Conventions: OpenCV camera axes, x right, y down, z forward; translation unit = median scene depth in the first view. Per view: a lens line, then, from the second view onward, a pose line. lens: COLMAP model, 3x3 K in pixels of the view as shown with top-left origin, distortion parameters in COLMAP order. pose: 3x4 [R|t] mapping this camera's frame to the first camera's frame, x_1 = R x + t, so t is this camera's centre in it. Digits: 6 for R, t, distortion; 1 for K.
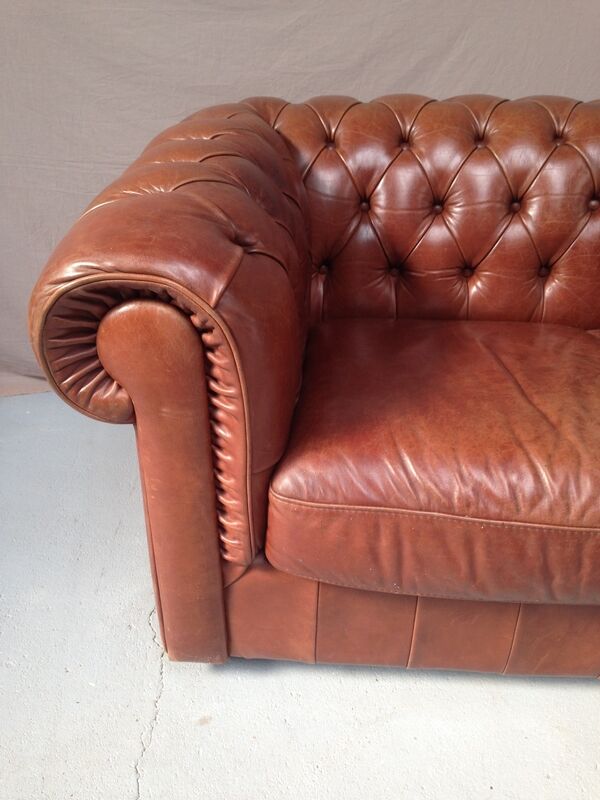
lens RADIAL K [[731.5, 0, 300.0], [0, 731.5, 400.0], [0, 0, 1]] dist [0.127194, -0.194244]
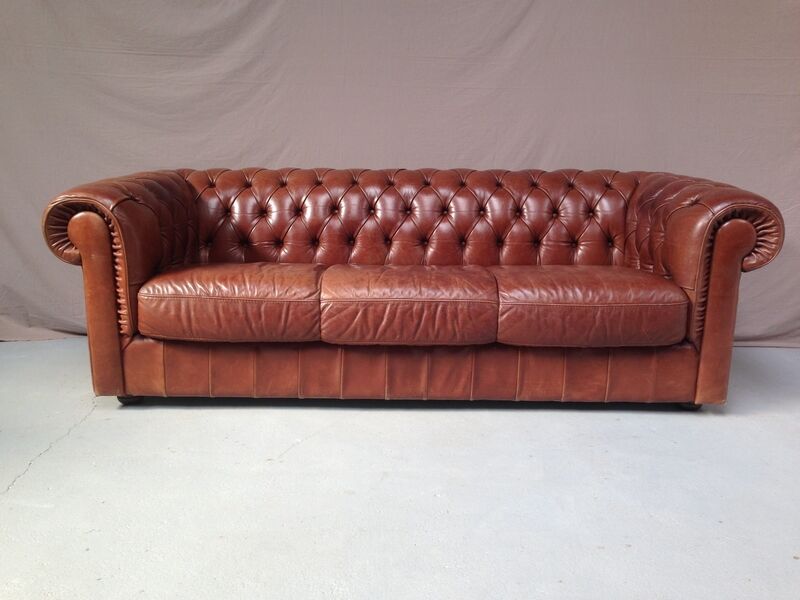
lens RADIAL K [[735.8, 0, 402.1], [0, 735.8, 298.0], [0, 0, 1]] dist [0.103089, -0.100651]
pose [[0.999323, -0.009433, 0.035557, 0.741690], [0.020090, 0.949645, -0.312682, 0.919781], [-0.030817, 0.313185, 0.949192, -1.346429]]
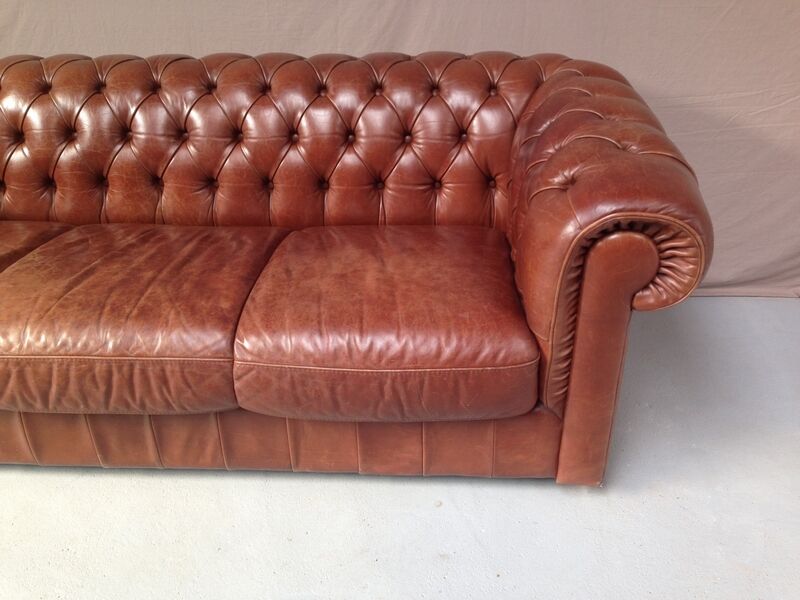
lens RADIAL K [[735.8, 0, 402.1], [0, 735.8, 298.0], [0, 0, 1]] dist [0.103089, -0.100651]
pose [[0.998756, -0.016922, -0.046898, 1.559475], [0.017418, 0.999796, 0.010181, 0.051271], [0.046716, -0.010986, 0.998848, -0.541084]]
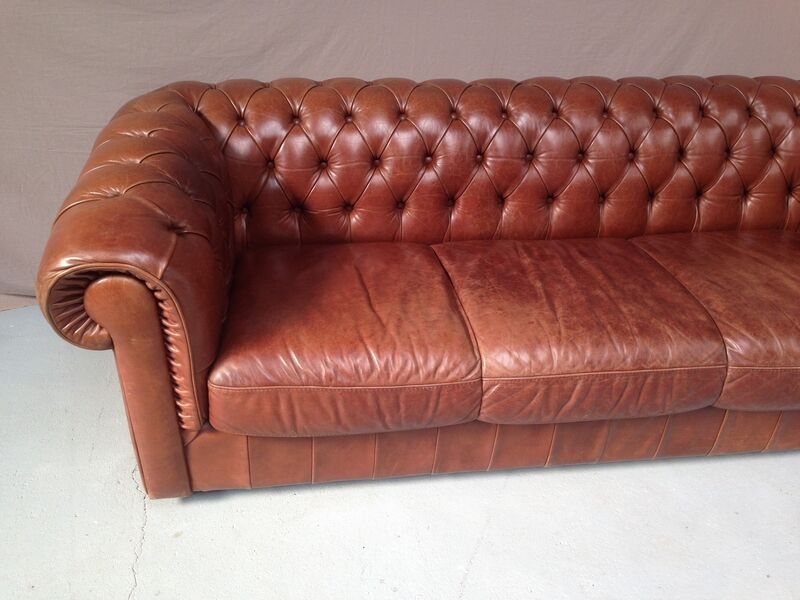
lens RADIAL K [[735.8, 0, 402.1], [0, 735.8, 298.0], [0, 0, 1]] dist [0.103089, -0.100651]
pose [[0.982051, -0.075318, 0.172923, 0.106903], [0.064603, 0.995674, 0.066786, -0.137163], [-0.177205, -0.054416, 0.982668, -0.632657]]
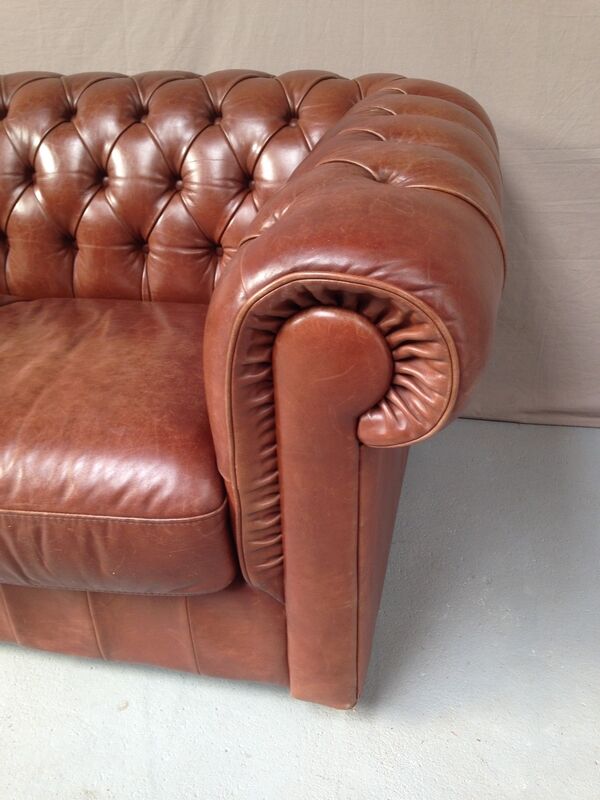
lens RADIAL K [[735.8, 0, 302.5], [0, 735.8, 395.4], [0, 0, 1]] dist [0.103089, -0.100651]
pose [[0.981071, 0.052214, -0.186477, 2.021730], [-0.052436, 0.998617, 0.003745, 0.041131], [0.186415, 0.006104, 0.982452, 0.054931]]
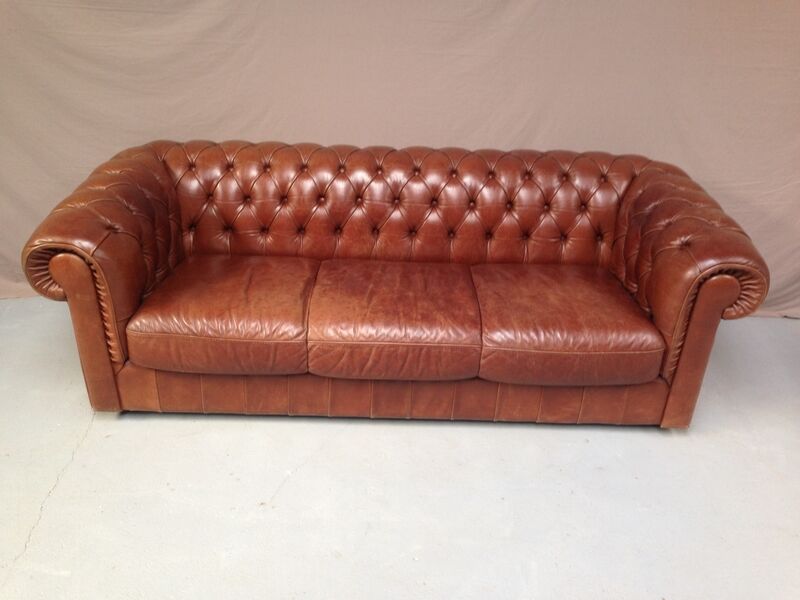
lens RADIAL K [[735.8, 0, 402.1], [0, 735.8, 298.0], [0, 0, 1]] dist [0.103089, -0.100651]
pose [[0.998796, -0.001644, 0.049031, 0.755326], [0.002815, 0.999712, -0.023822, 0.082087], [-0.048978, 0.023931, 0.998513, -1.521910]]
